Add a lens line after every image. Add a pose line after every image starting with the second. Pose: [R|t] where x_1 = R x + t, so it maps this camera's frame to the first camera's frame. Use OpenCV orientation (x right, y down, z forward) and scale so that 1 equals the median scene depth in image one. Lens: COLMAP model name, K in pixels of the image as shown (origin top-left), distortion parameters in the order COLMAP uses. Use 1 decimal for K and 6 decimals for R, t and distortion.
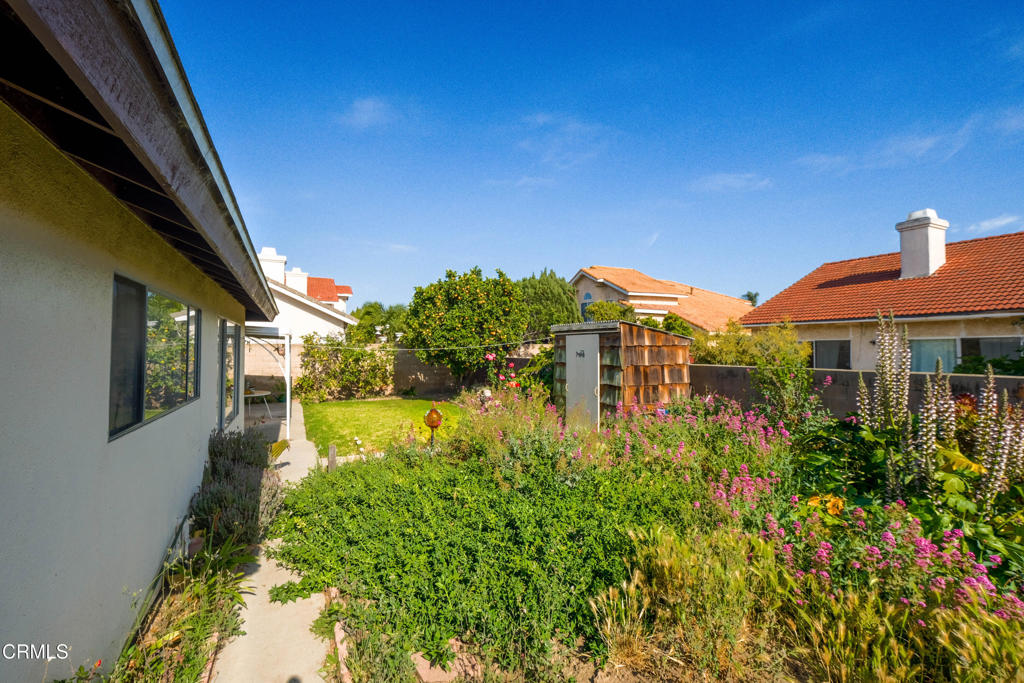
lens RADIAL K [[446.5, 0, 513.2], [0, 446.5, 341.5], [0, 0, 1]] dist [-0.008129, 0.000463]
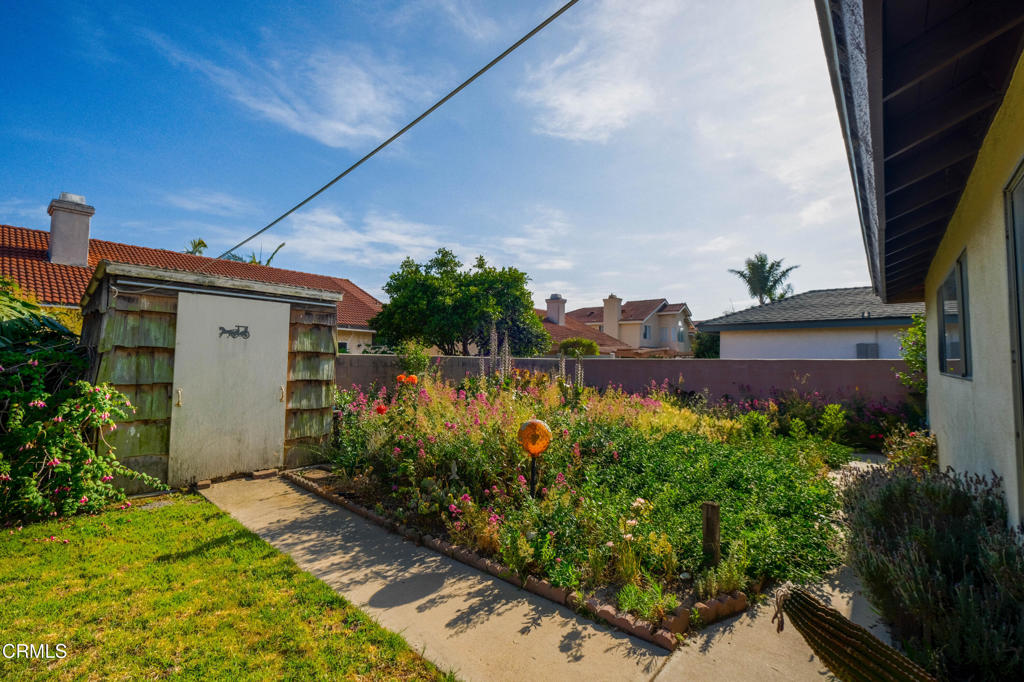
lens RADIAL K [[446.5, 0, 510.2], [0, 446.5, 338.1], [0, 0, 1]] dist [-0.008129, 0.000463]
pose [[-0.395487, 0.041829, 0.917519, -0.816909], [-0.028369, 0.997929, -0.057723, 0.095340], [-0.918033, -0.048858, -0.393482, 1.474908]]
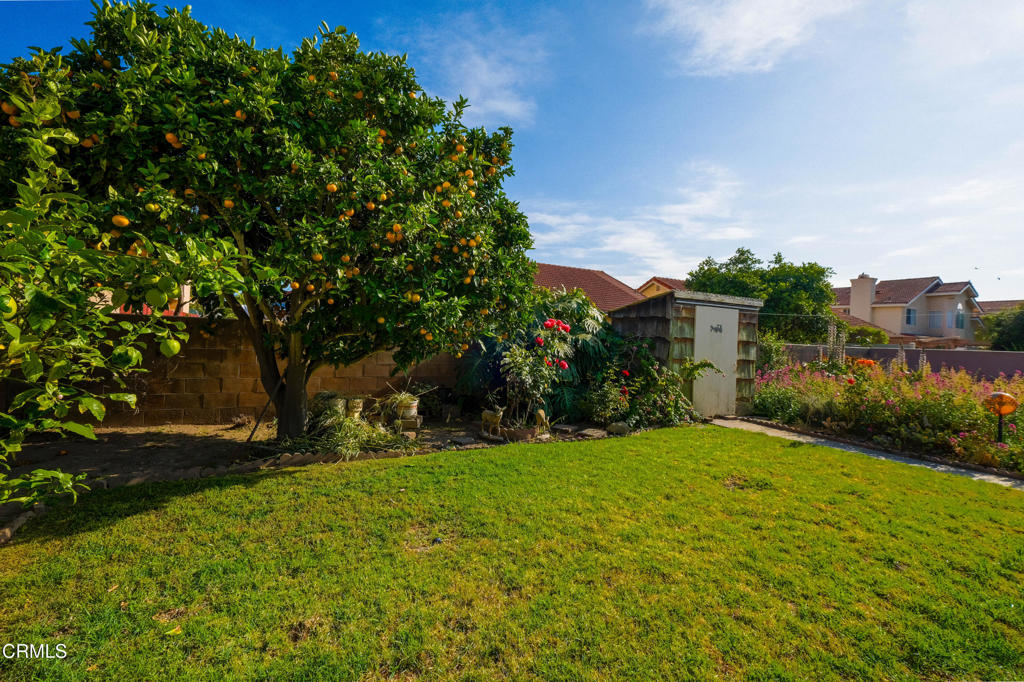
lens RADIAL K [[446.5, 0, 513.7], [0, 446.5, 341.0], [0, 0, 1]] dist [-0.008129, 0.000463]
pose [[-0.020522, -0.009979, 0.999740, -1.218053], [-0.053263, 0.998541, 0.008874, 0.109332], [-0.998370, -0.053067, -0.021023, 2.335252]]
